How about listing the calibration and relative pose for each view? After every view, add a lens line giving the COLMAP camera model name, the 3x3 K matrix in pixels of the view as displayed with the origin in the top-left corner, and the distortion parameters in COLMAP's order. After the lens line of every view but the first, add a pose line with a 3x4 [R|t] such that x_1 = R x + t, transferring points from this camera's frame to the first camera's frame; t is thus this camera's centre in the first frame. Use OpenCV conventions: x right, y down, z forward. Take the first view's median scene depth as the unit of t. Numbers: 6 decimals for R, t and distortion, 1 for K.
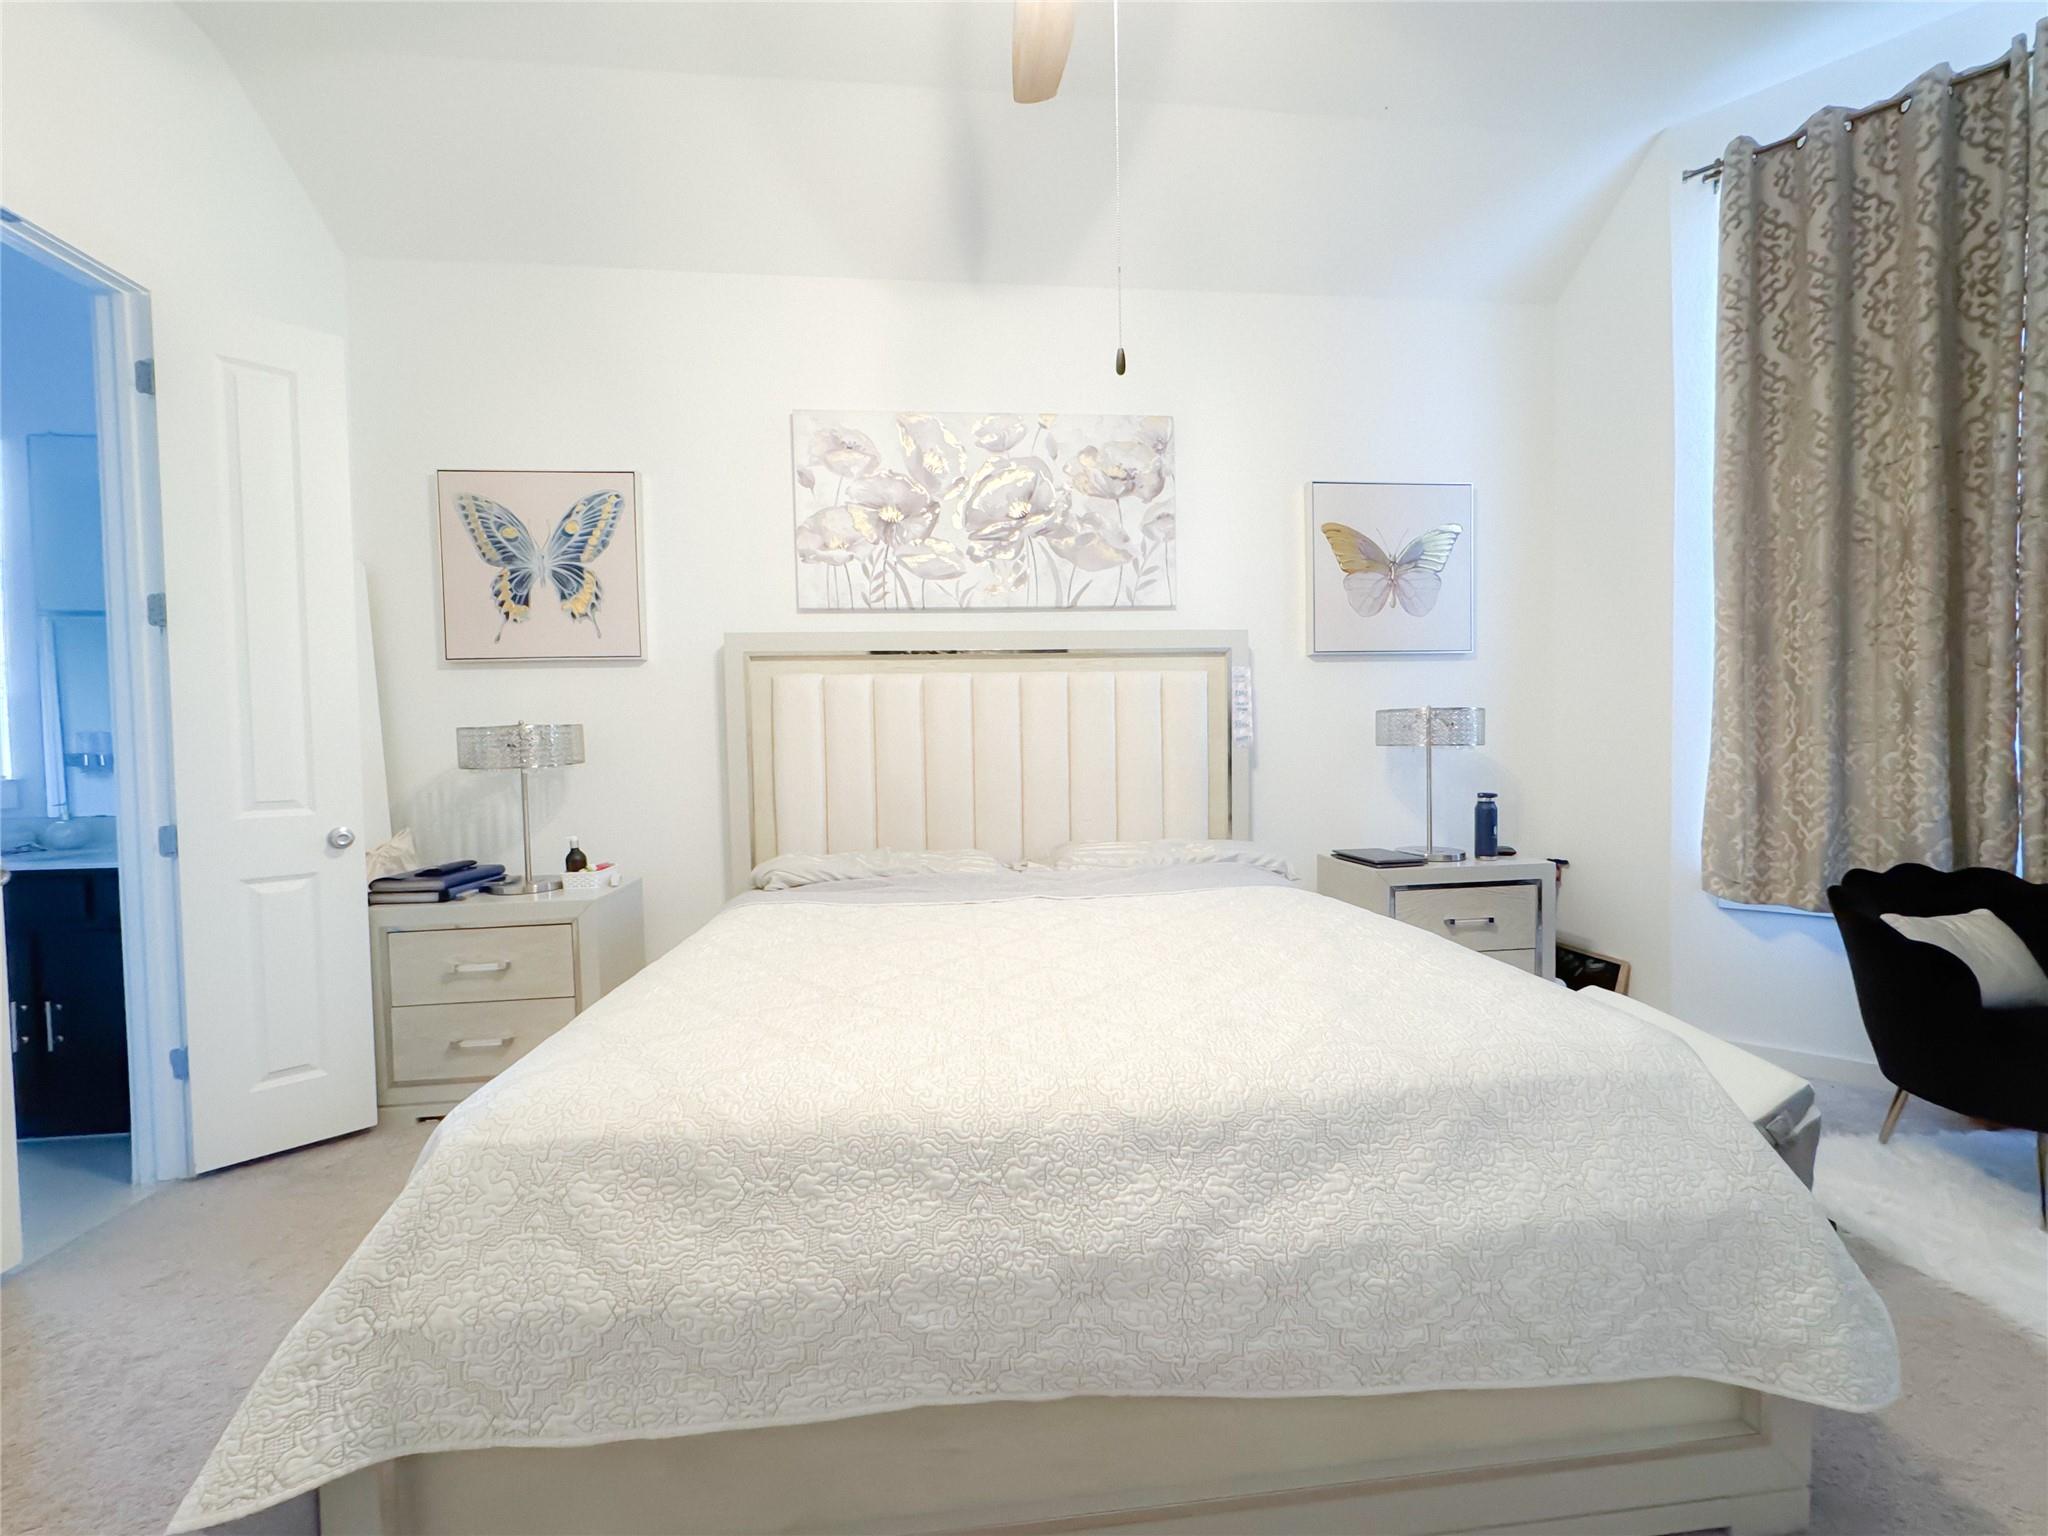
lens RADIAL K [[823.0, 0, 1024.0], [0, 823.0, 768.0], [0, 0, 1]] dist [-0.004049, 0.000423]
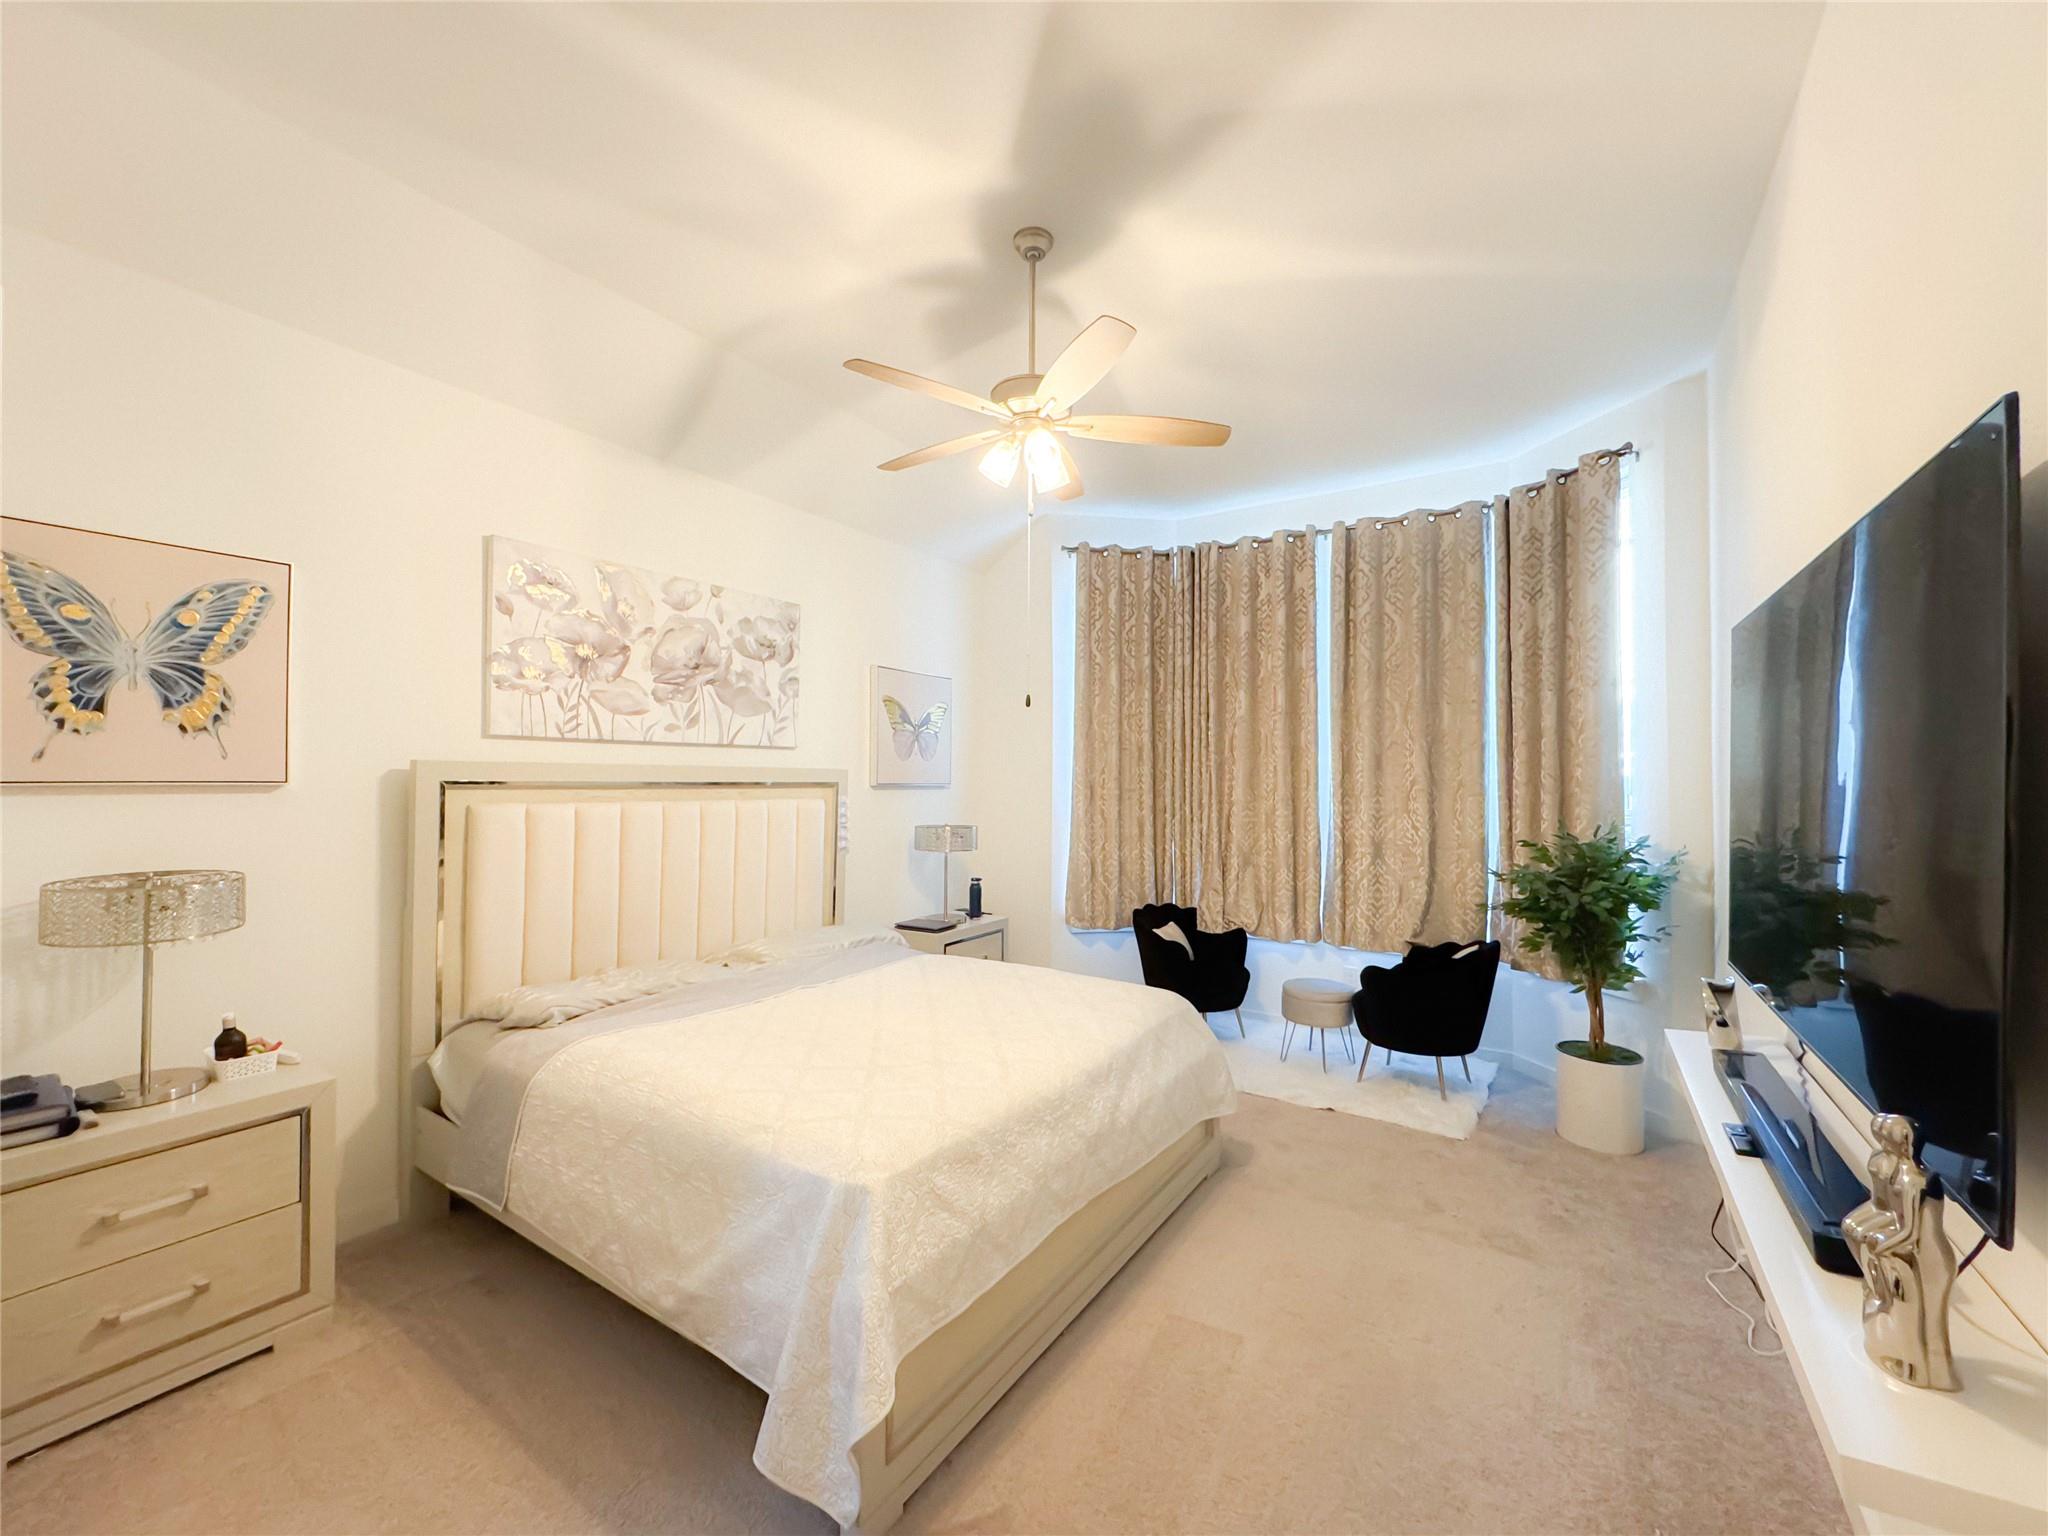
lens RADIAL K [[823.0, 0, 1024.0], [0, 823.0, 768.0], [0, 0, 1]] dist [-0.004049, 0.000423]
pose [[0.634303, 0.035137, 0.772286, -0.628335], [0.006010, 0.998712, -0.050375, -0.102095], [-0.773061, 0.036595, 0.633275, -0.108991]]
